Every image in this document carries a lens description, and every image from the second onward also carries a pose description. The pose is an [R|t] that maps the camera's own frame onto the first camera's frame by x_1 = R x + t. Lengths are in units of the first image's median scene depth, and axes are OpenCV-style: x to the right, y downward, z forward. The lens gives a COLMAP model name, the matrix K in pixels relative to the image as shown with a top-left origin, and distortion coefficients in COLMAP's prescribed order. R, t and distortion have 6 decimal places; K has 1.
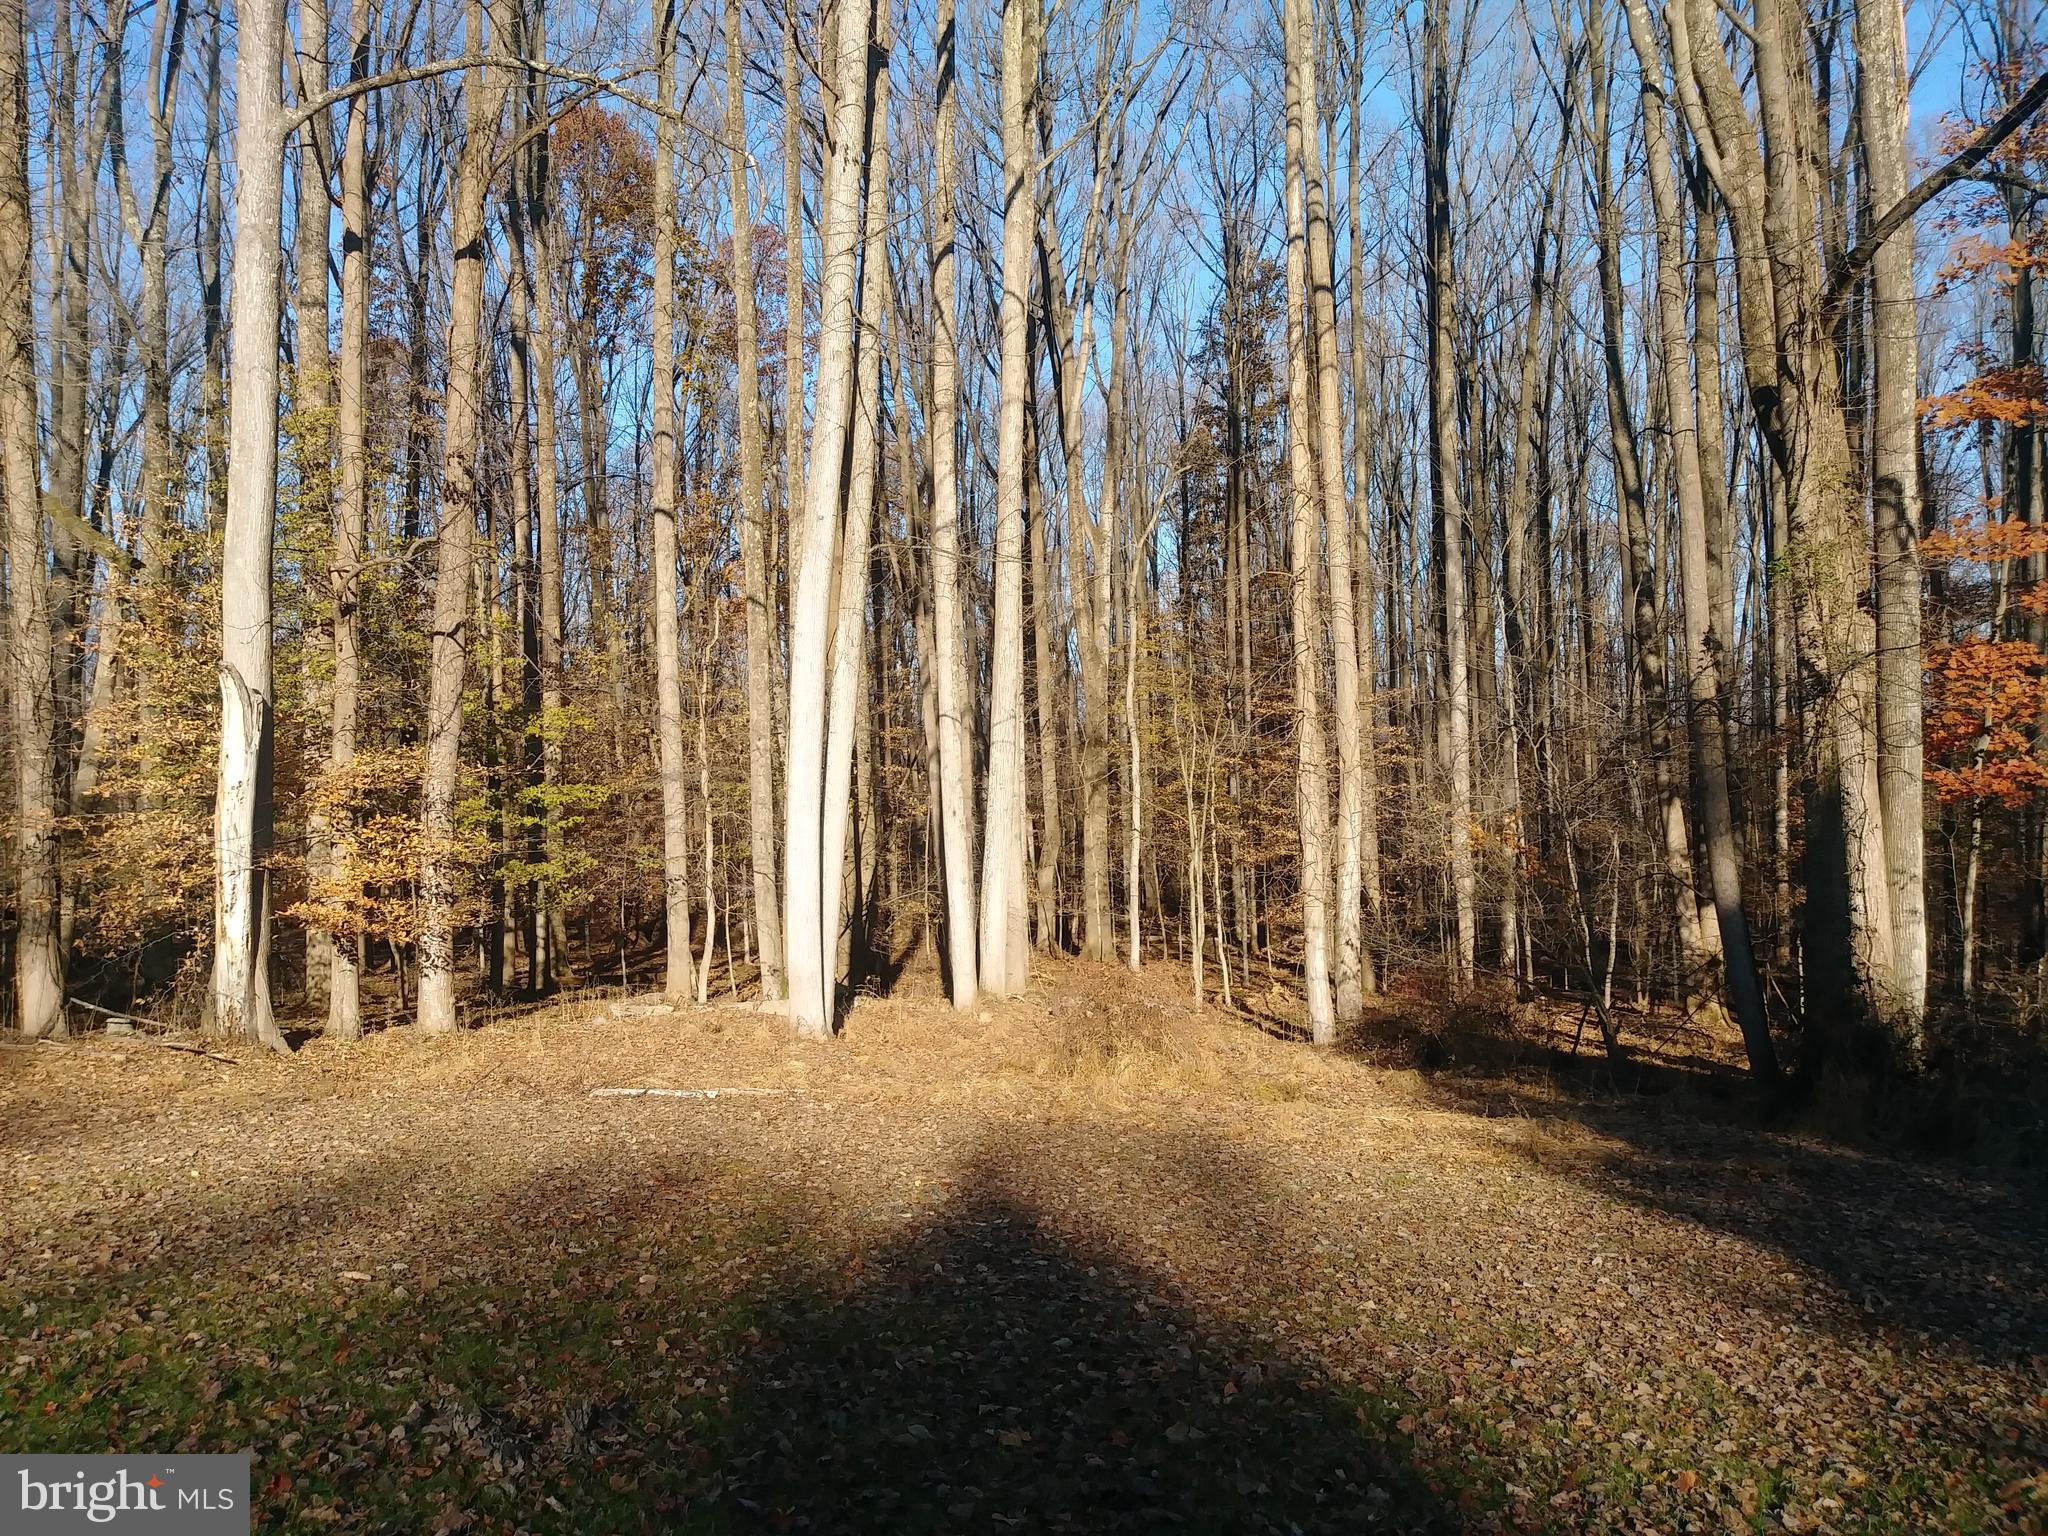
lens RADIAL K [[1656.3, 0, 1026.4], [0, 1656.3, 741.6], [0, 0, 1]] dist [0.001660, -0.005467]
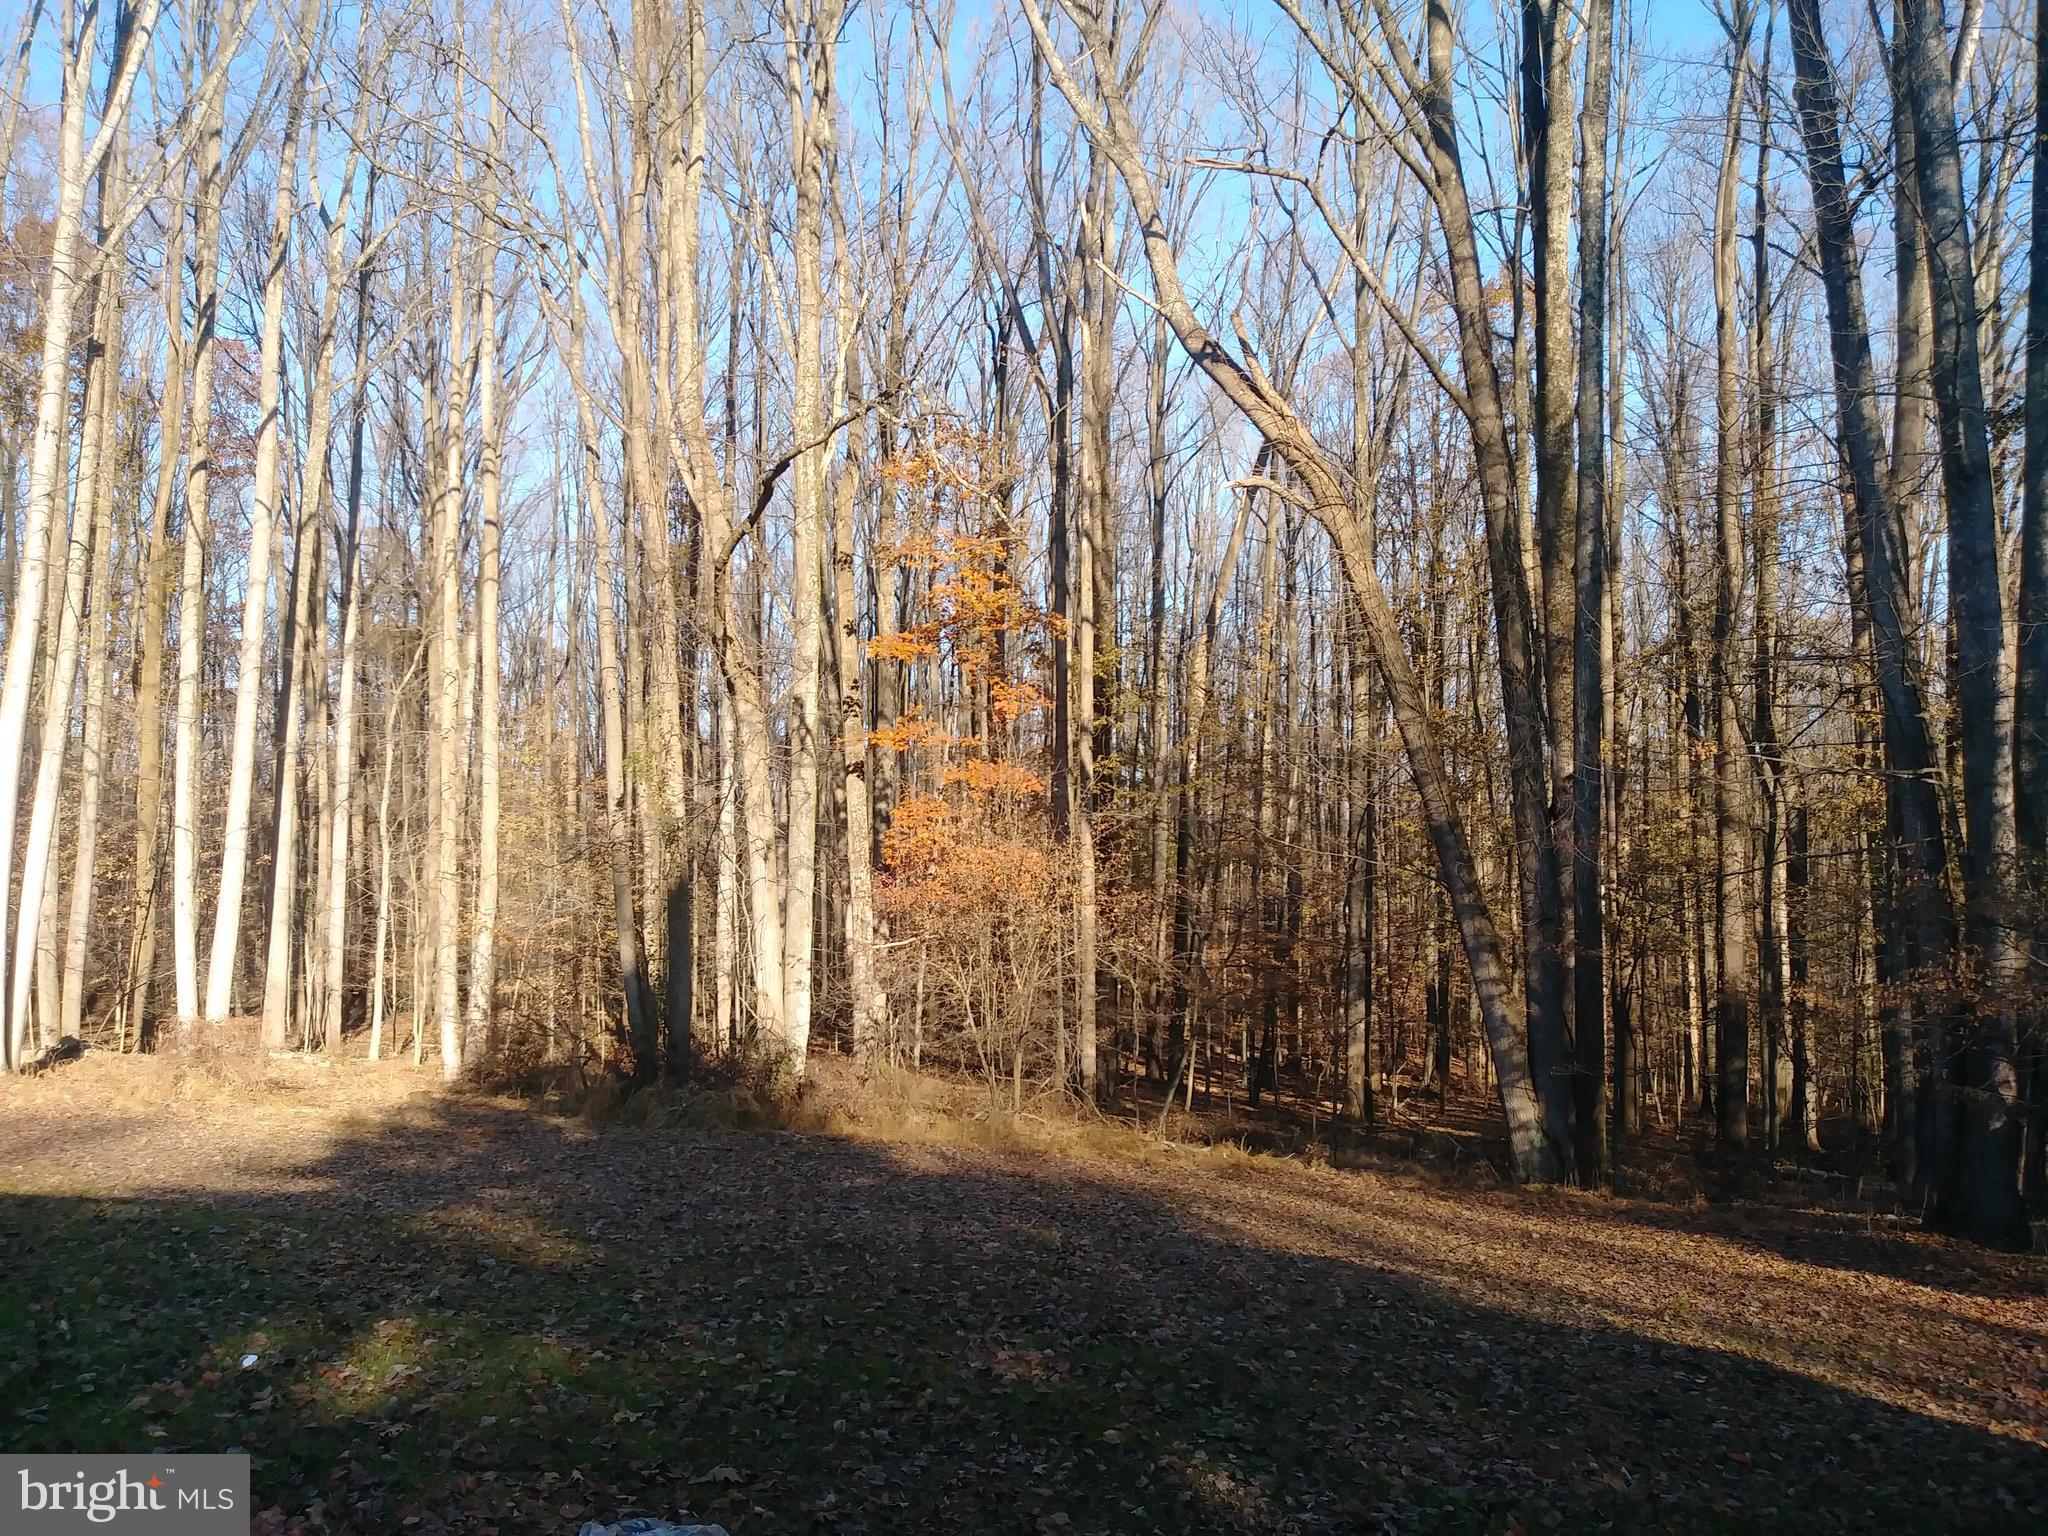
lens RADIAL K [[1616.7, 0, 949.1], [0, 1616.7, 718.1], [0, 0, 1]] dist [0.114651, -0.168446]
pose [[0.976440, 0.046994, 0.210608, 0.326541], [-0.033035, 0.997047, -0.069319, -0.038108], [-0.213244, 0.060729, 0.975110, -0.458667]]
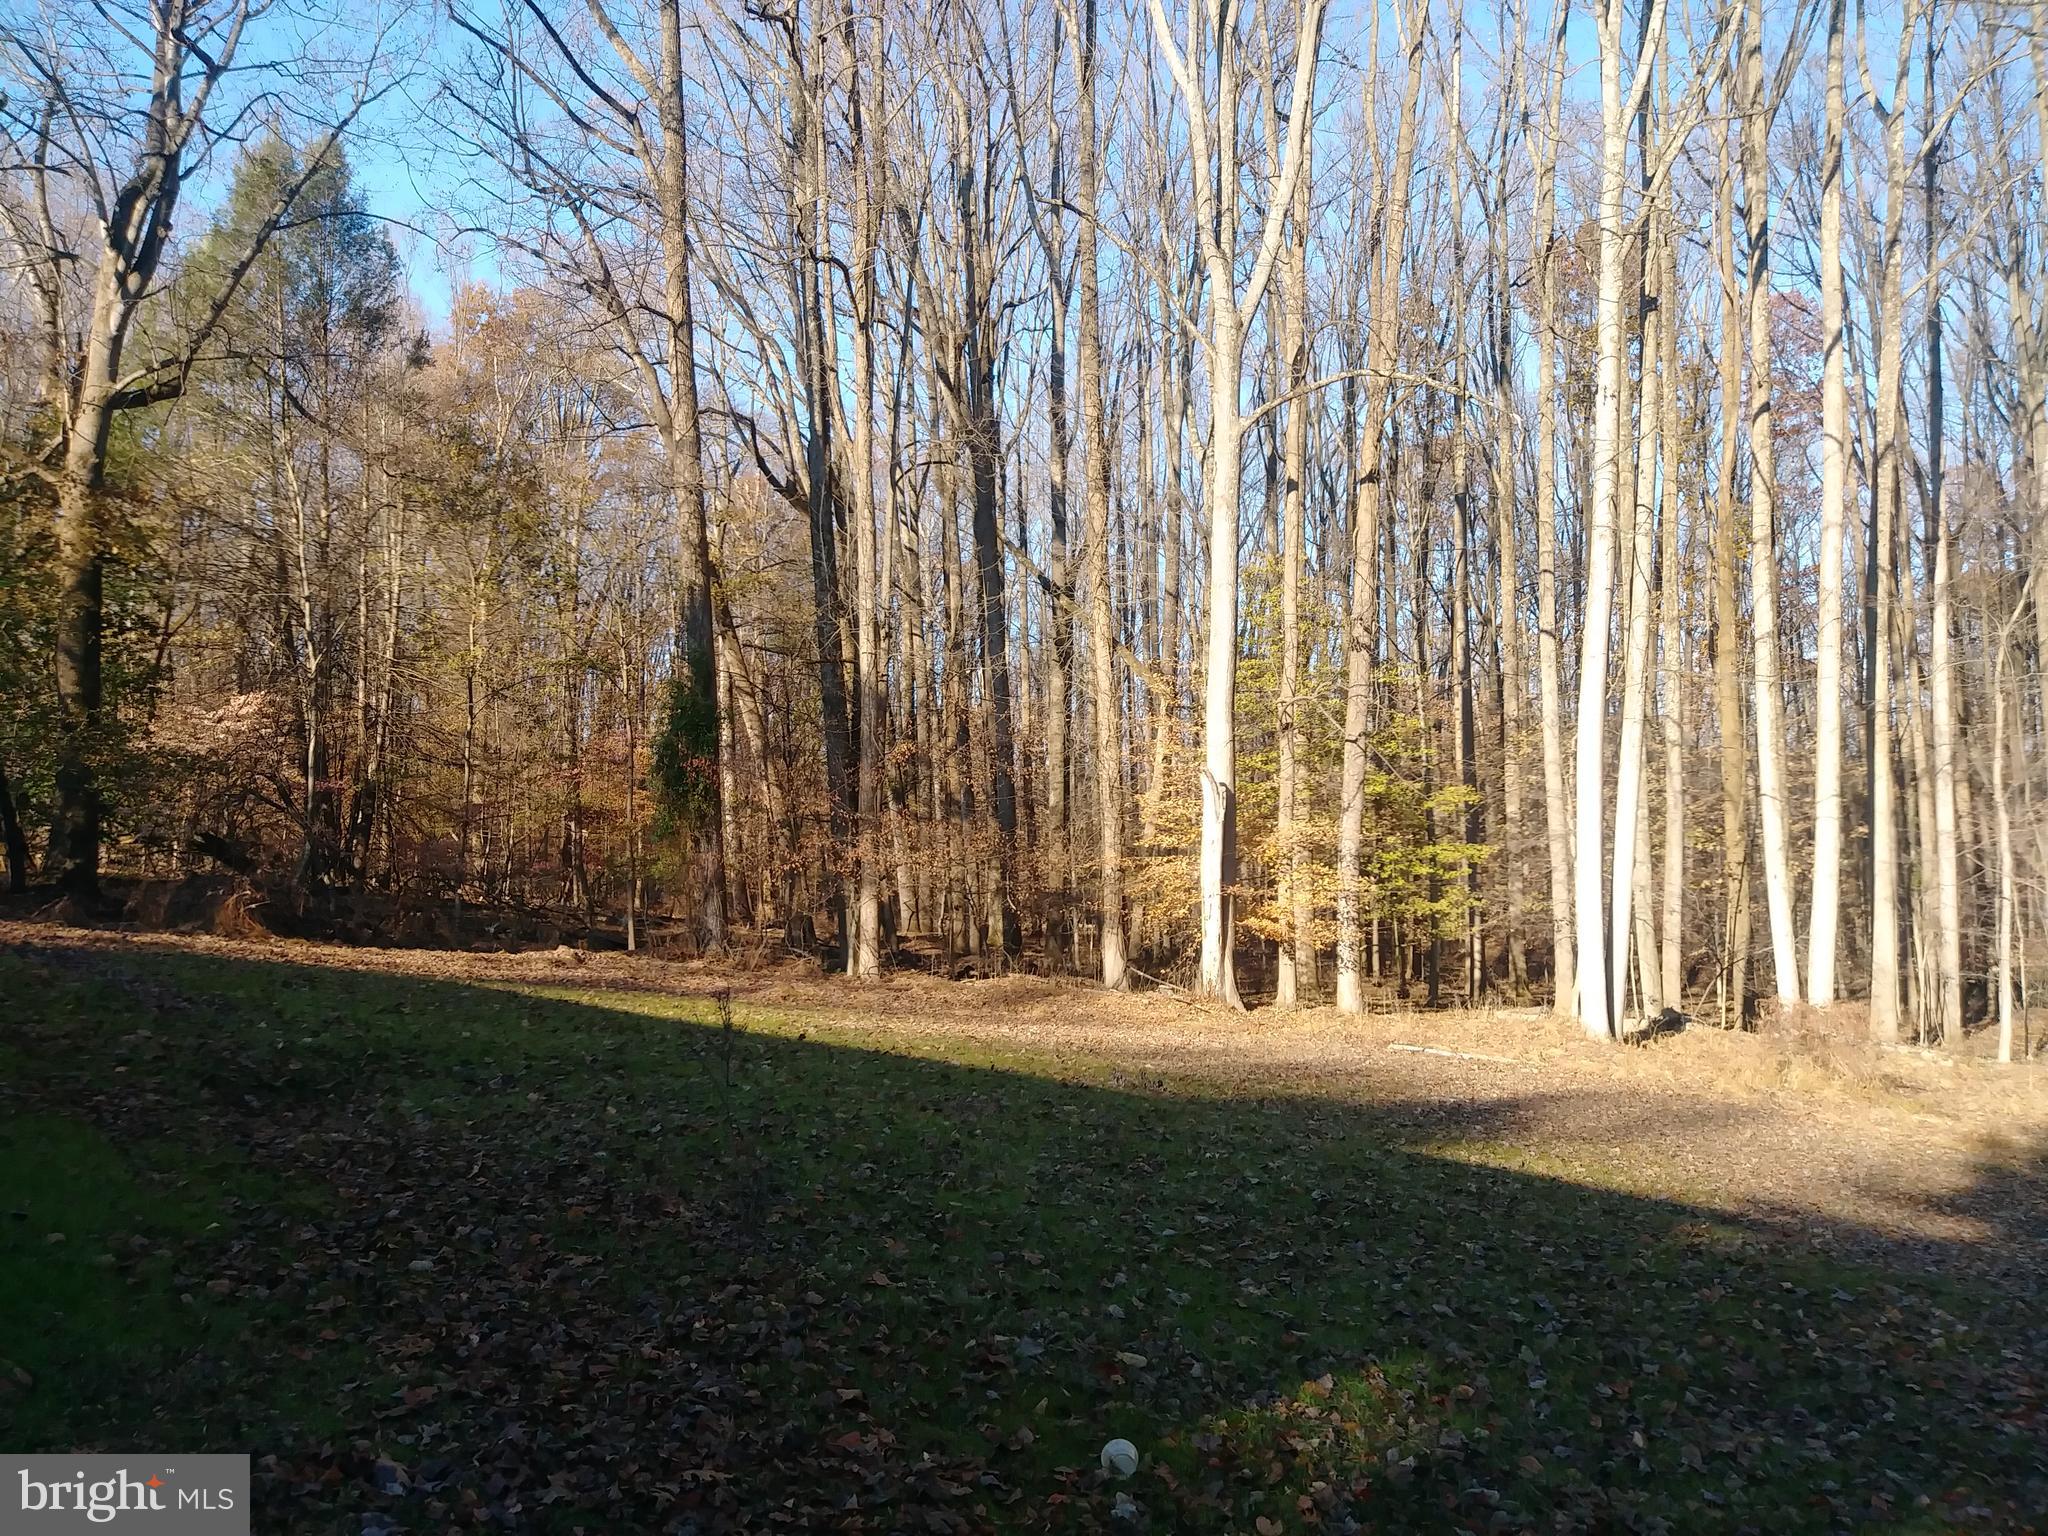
lens RADIAL K [[1614.8, 0, 1014.0], [0, 1614.8, 761.4], [0, 0, 1]] dist [0.048223, -0.105070]
pose [[0.791782, -0.003770, -0.610792, 0.300881], [-0.004507, 0.999918, -0.012015, -0.029283], [0.610787, 0.012266, 0.791700, -0.333712]]
